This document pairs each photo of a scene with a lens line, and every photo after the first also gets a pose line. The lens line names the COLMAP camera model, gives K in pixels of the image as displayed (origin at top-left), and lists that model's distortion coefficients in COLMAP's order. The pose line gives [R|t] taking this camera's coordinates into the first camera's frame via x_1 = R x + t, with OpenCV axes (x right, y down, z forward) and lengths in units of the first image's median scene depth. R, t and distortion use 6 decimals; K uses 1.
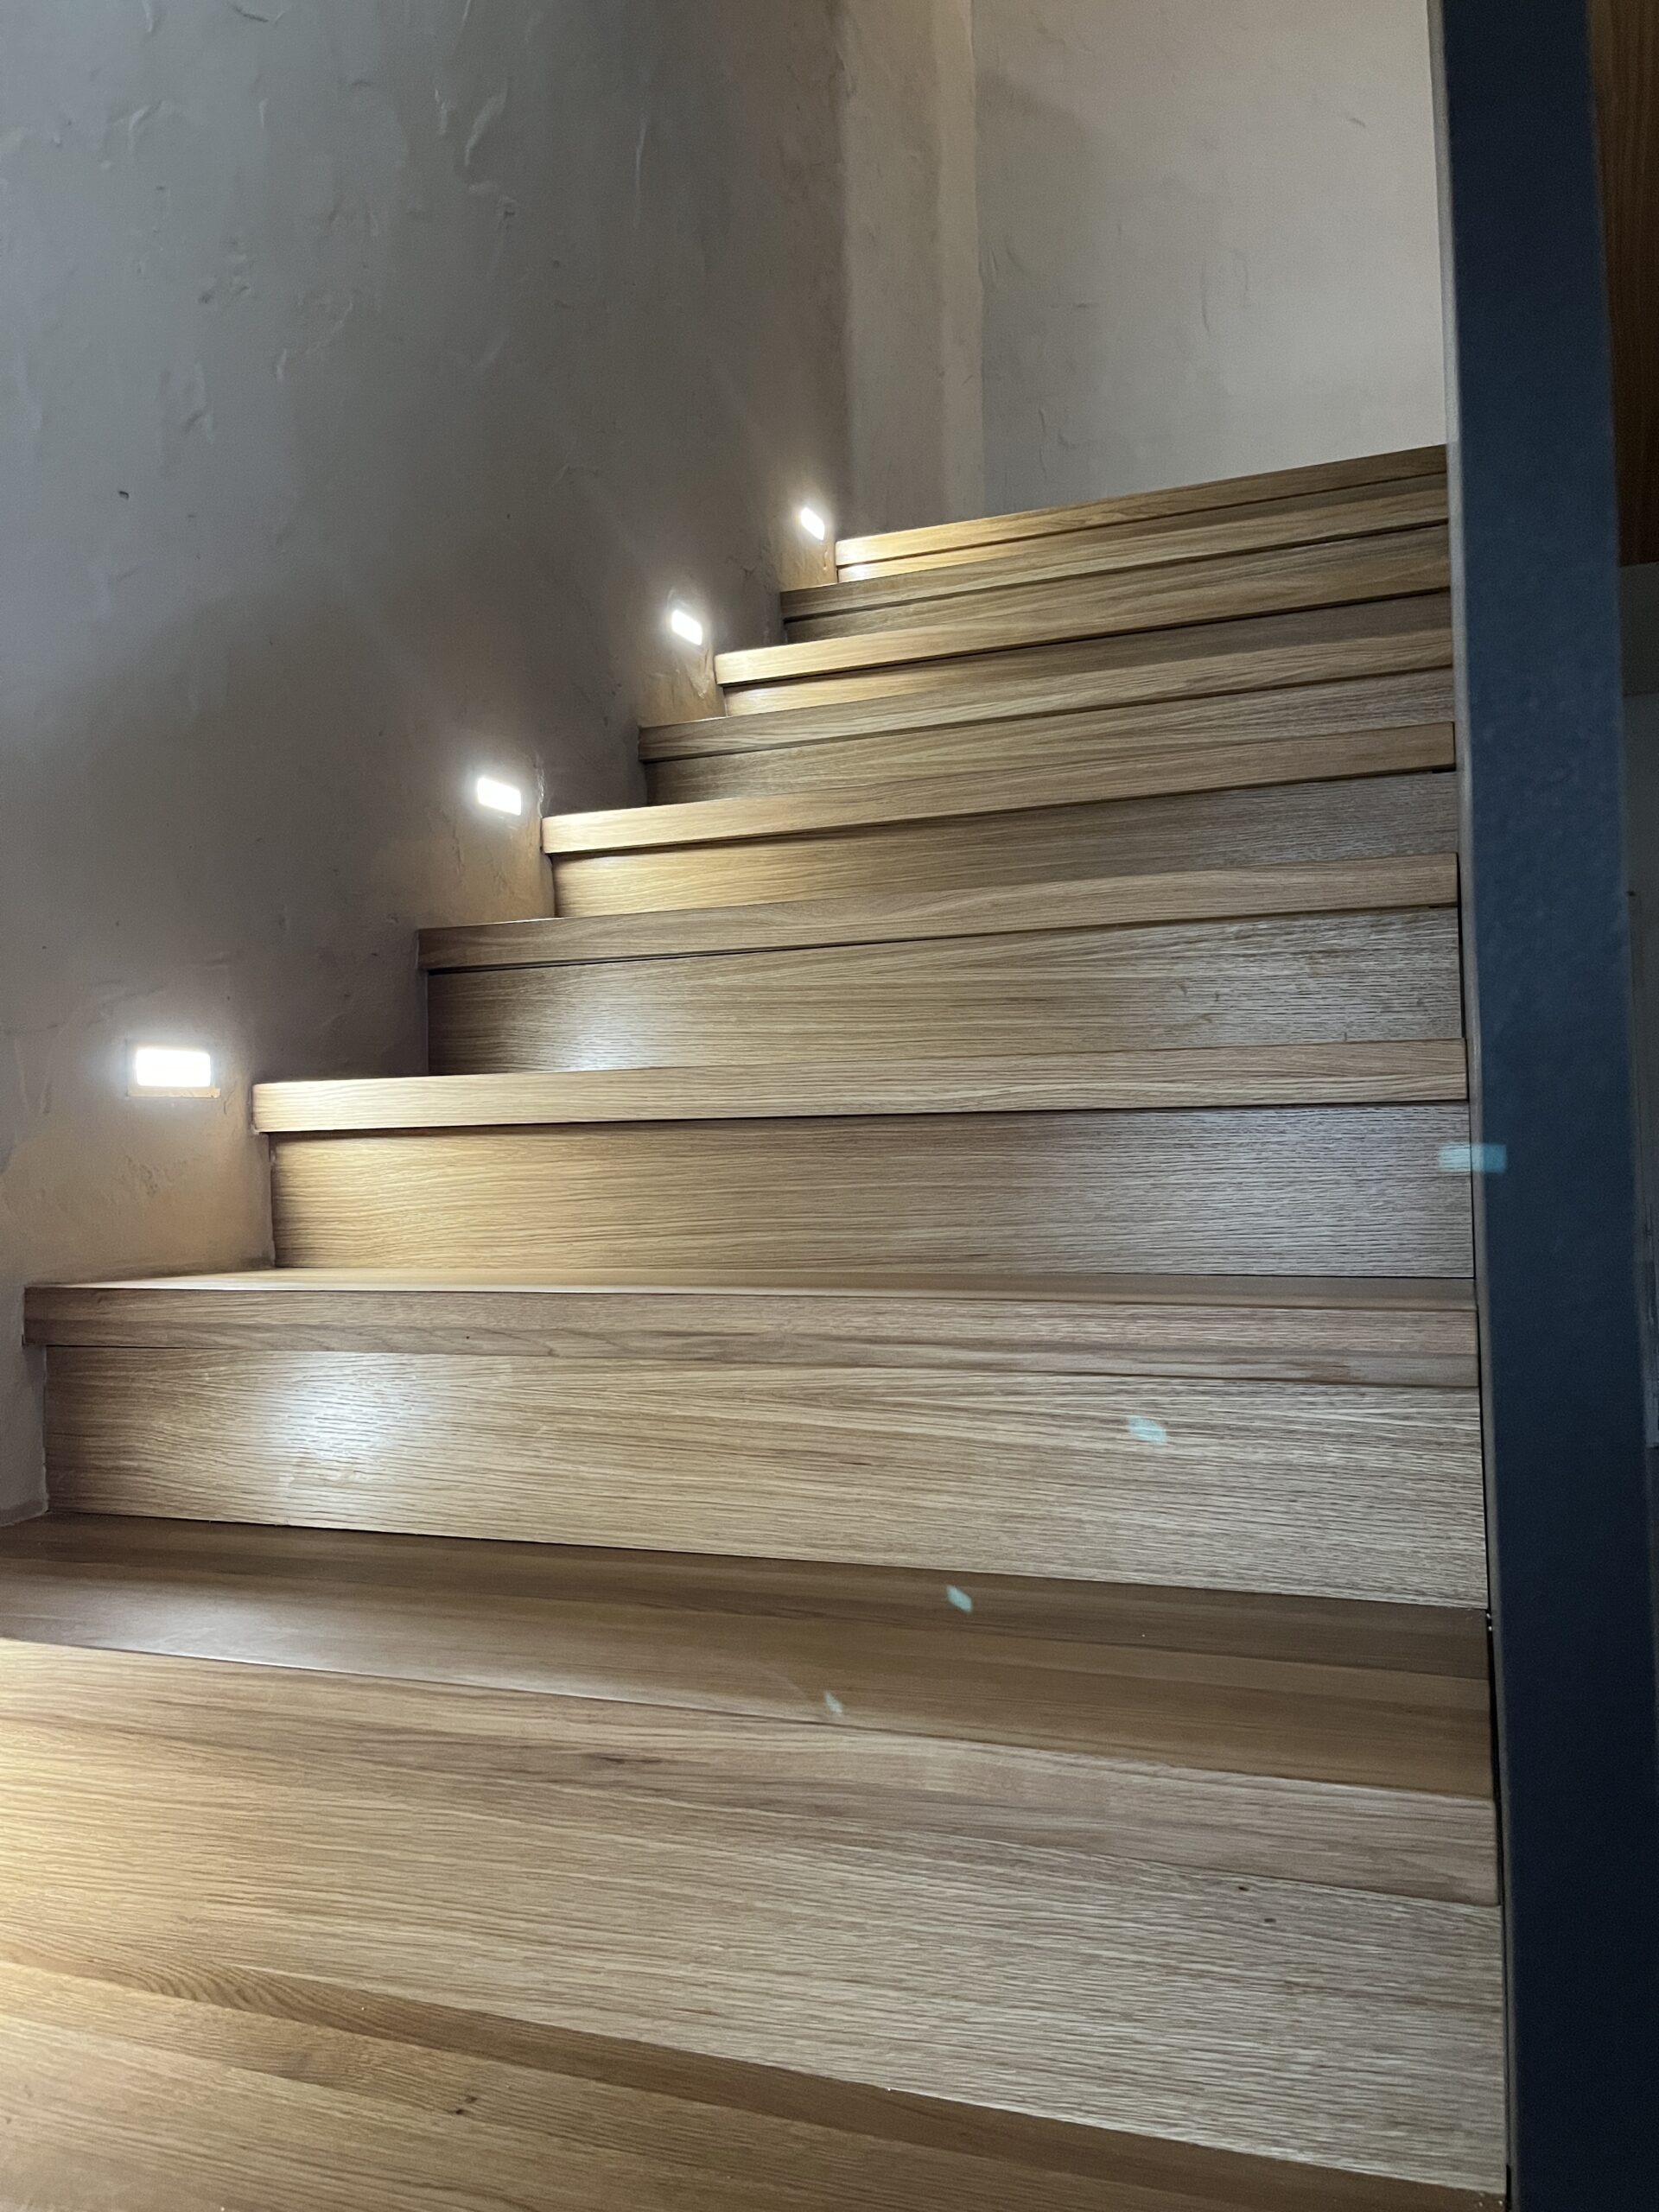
lens RADIAL K [[1662.3, 0, 820.2], [0, 1662.3, 1089.1], [0, 0, 1]] dist [0.057832, -0.067563]
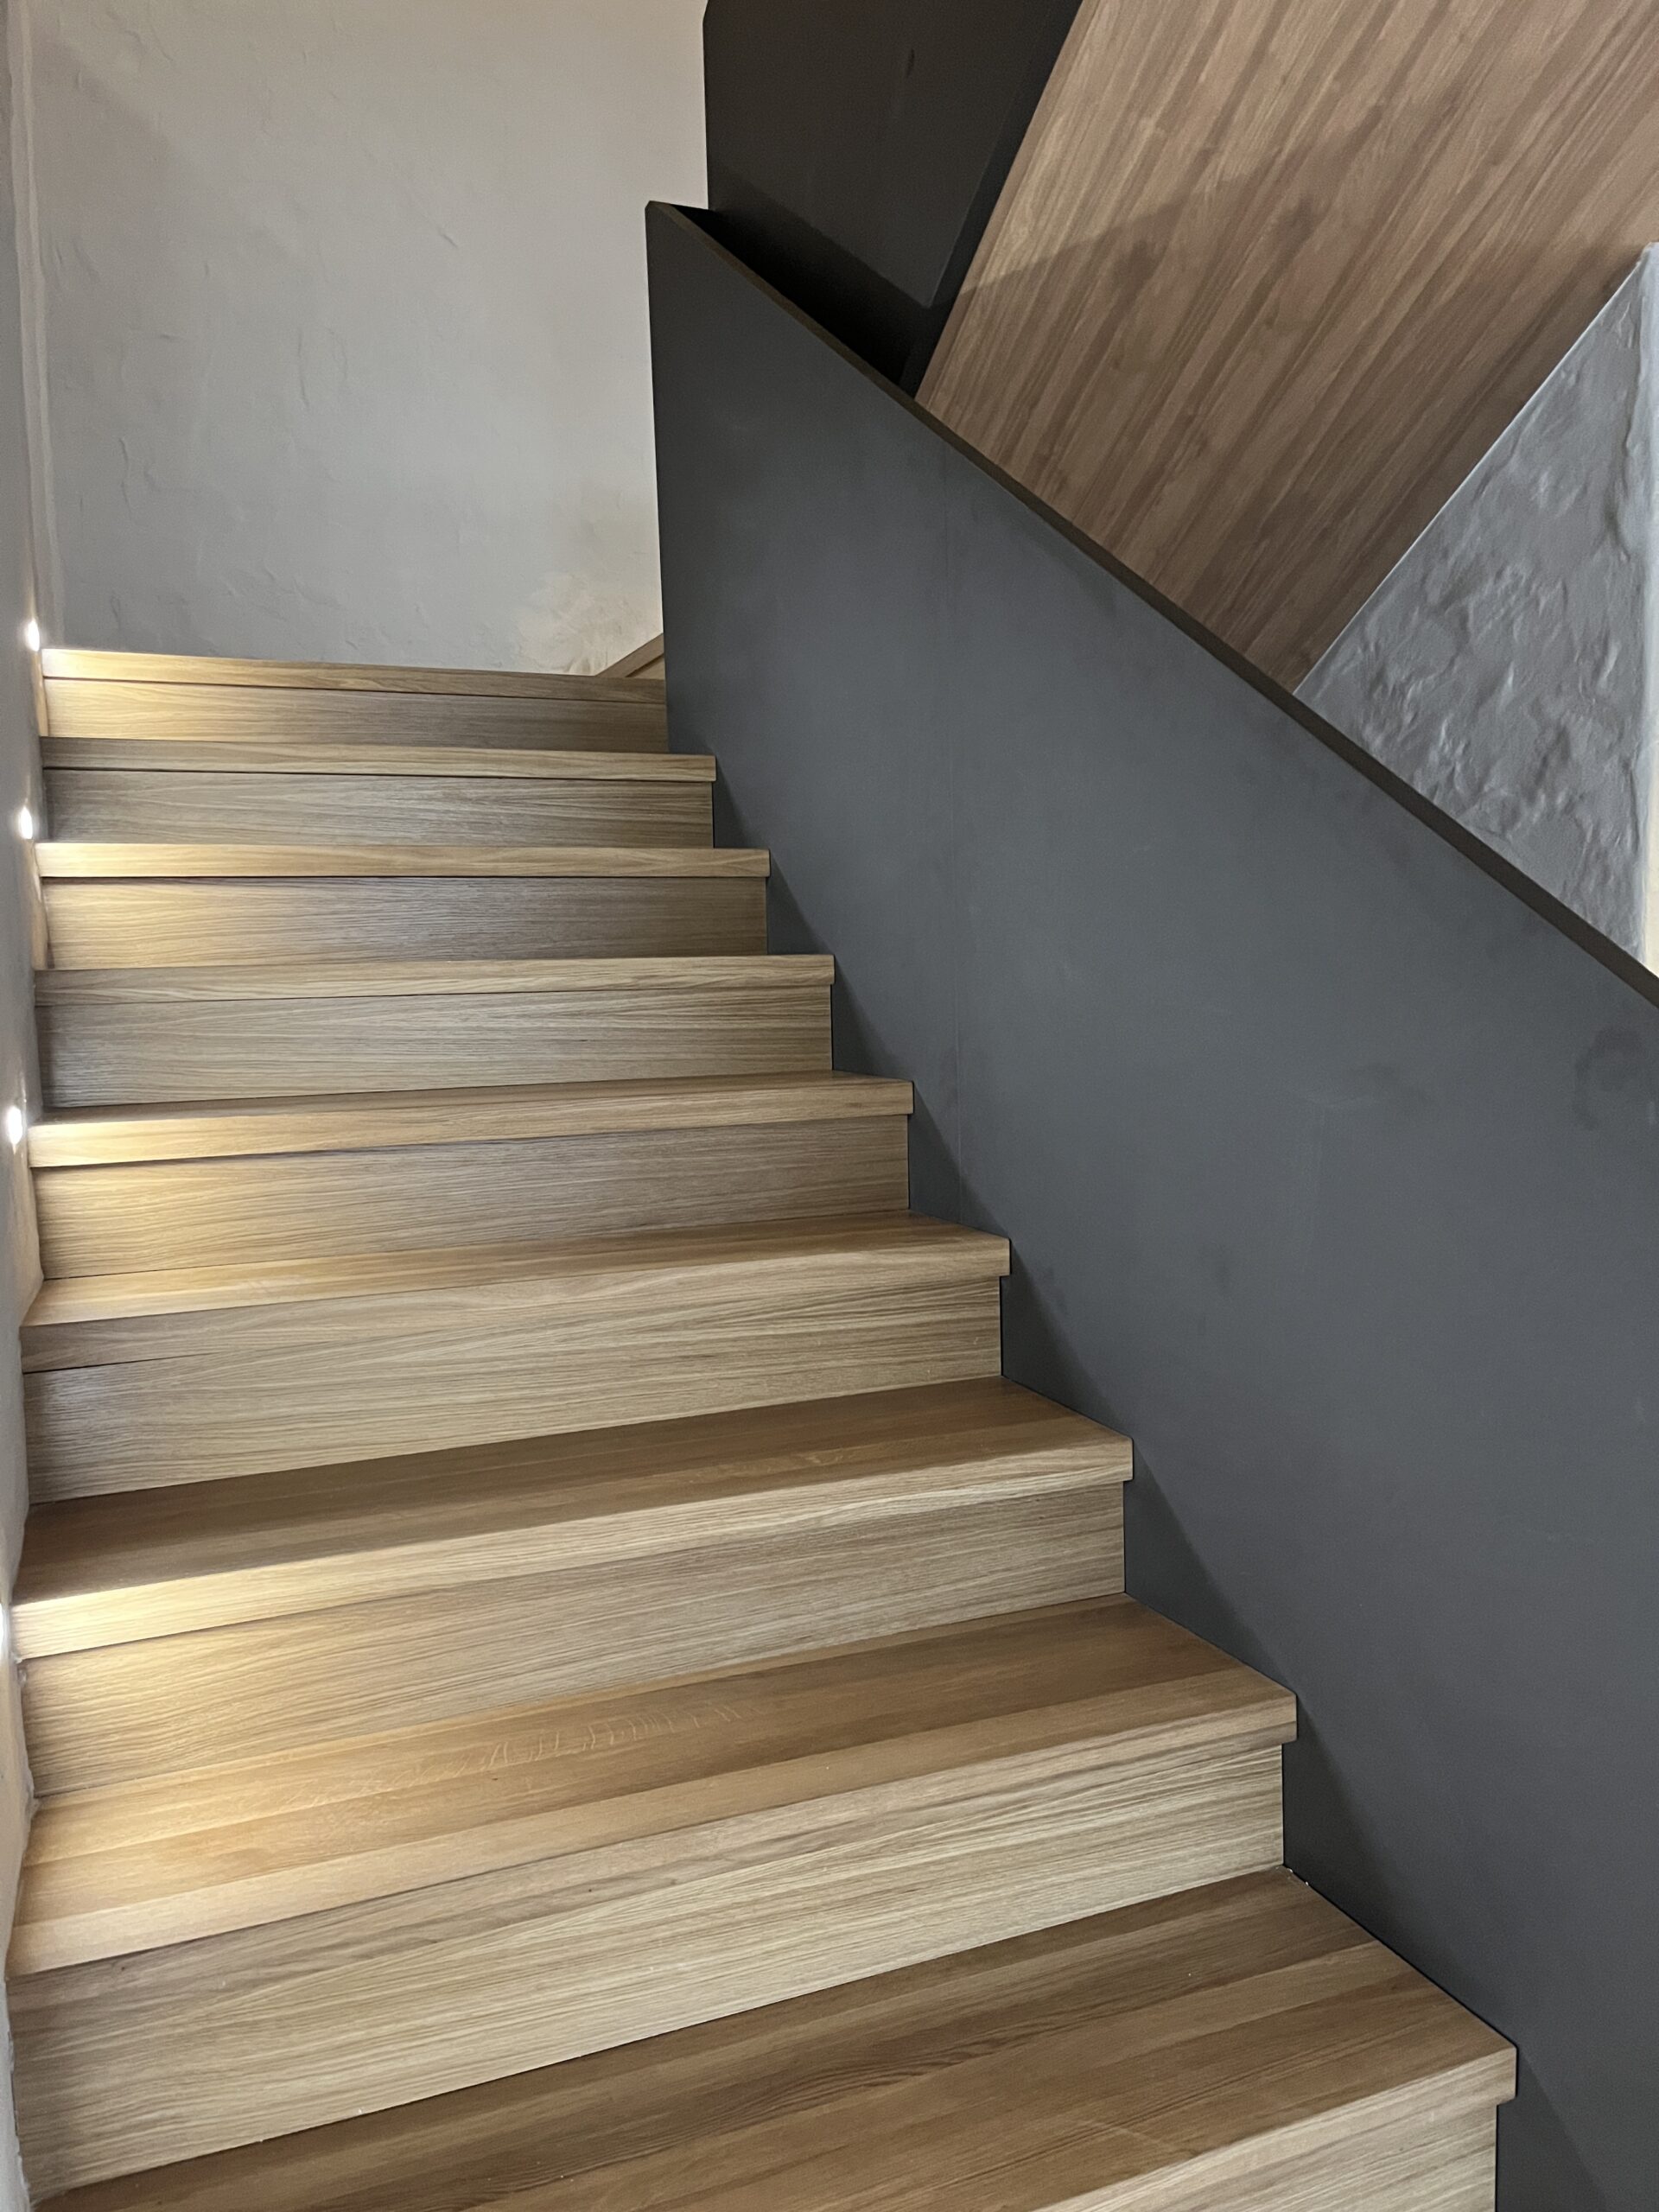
lens RADIAL K [[1662.3, 0, 826.9], [0, 1662.3, 1090.3], [0, 0, 1]] dist [0.057832, -0.067563]
pose [[0.737194, -0.051736, 0.673698, -0.832299], [-0.008076, 0.996318, 0.085349, -0.482915], [-0.675633, -0.068359, 0.734062, 0.121194]]
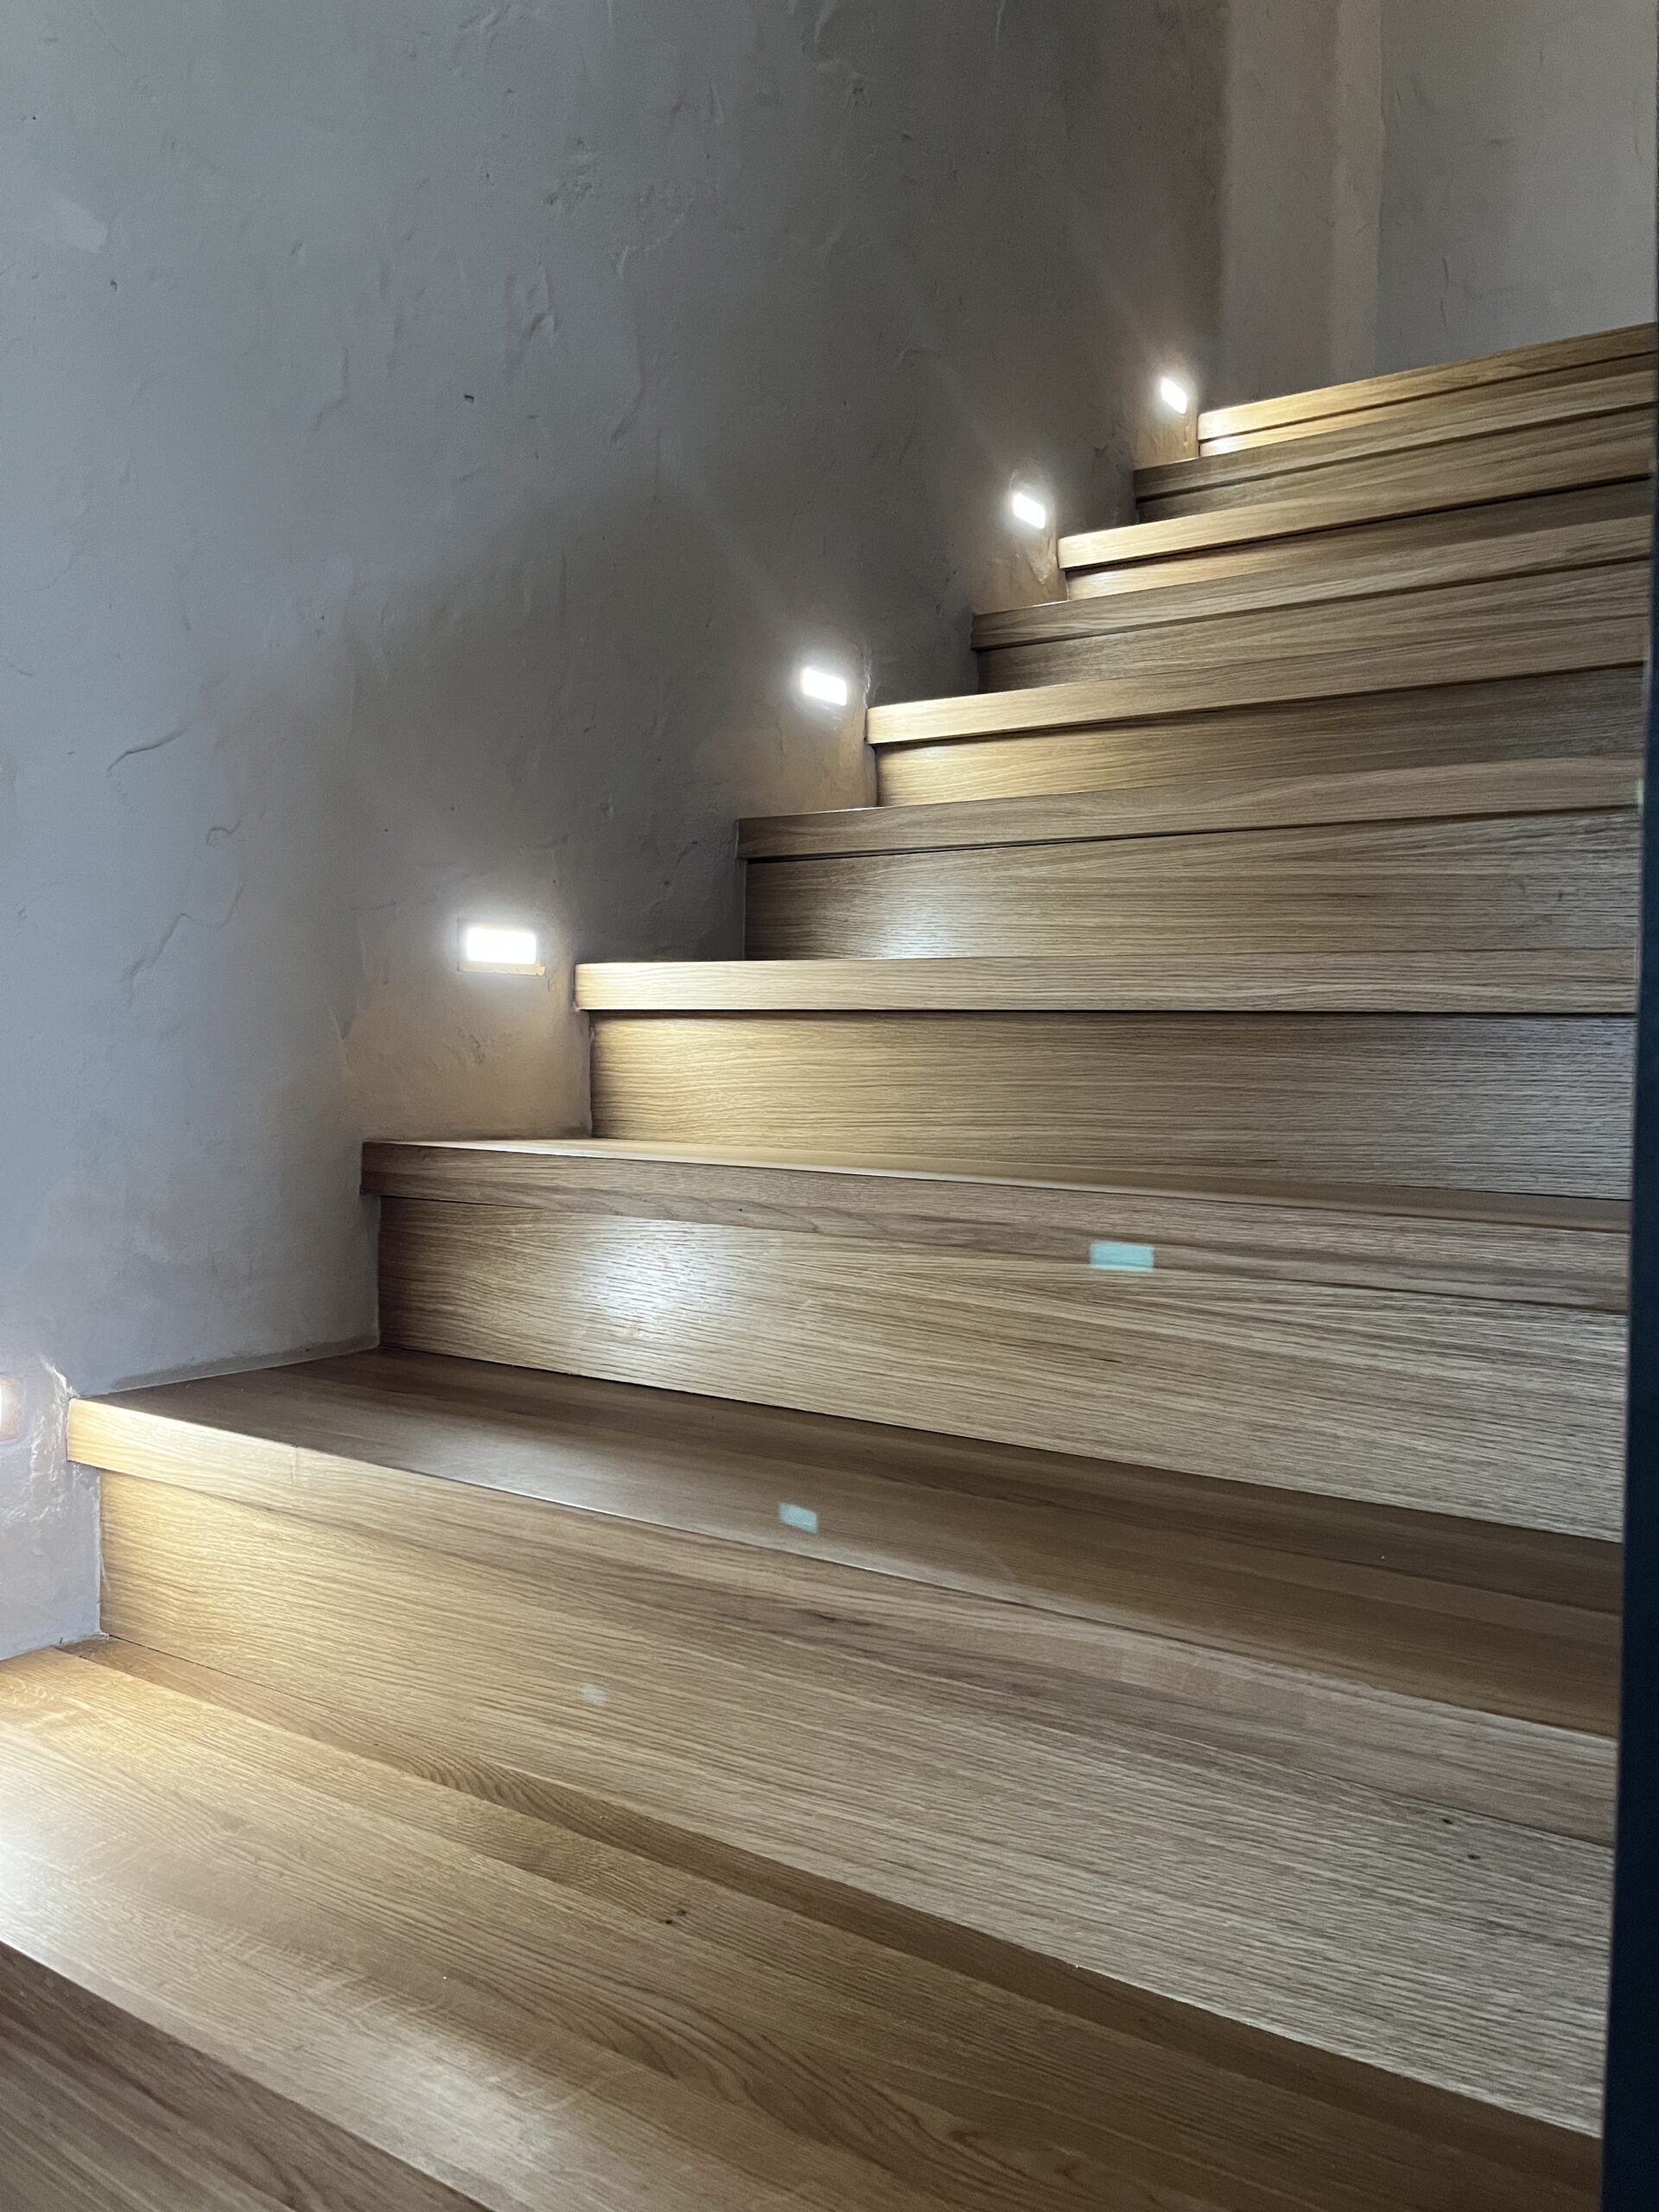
lens RADIAL K [[1662.3, 0, 820.0], [0, 1662.3, 1076.1], [0, 0, 1]] dist [0.057832, -0.067563]
pose [[0.975336, 0.041768, -0.216736, 0.059943], [-0.030064, 0.997920, 0.057021, 0.004613], [0.218667, -0.049099, 0.974564, 0.004155]]
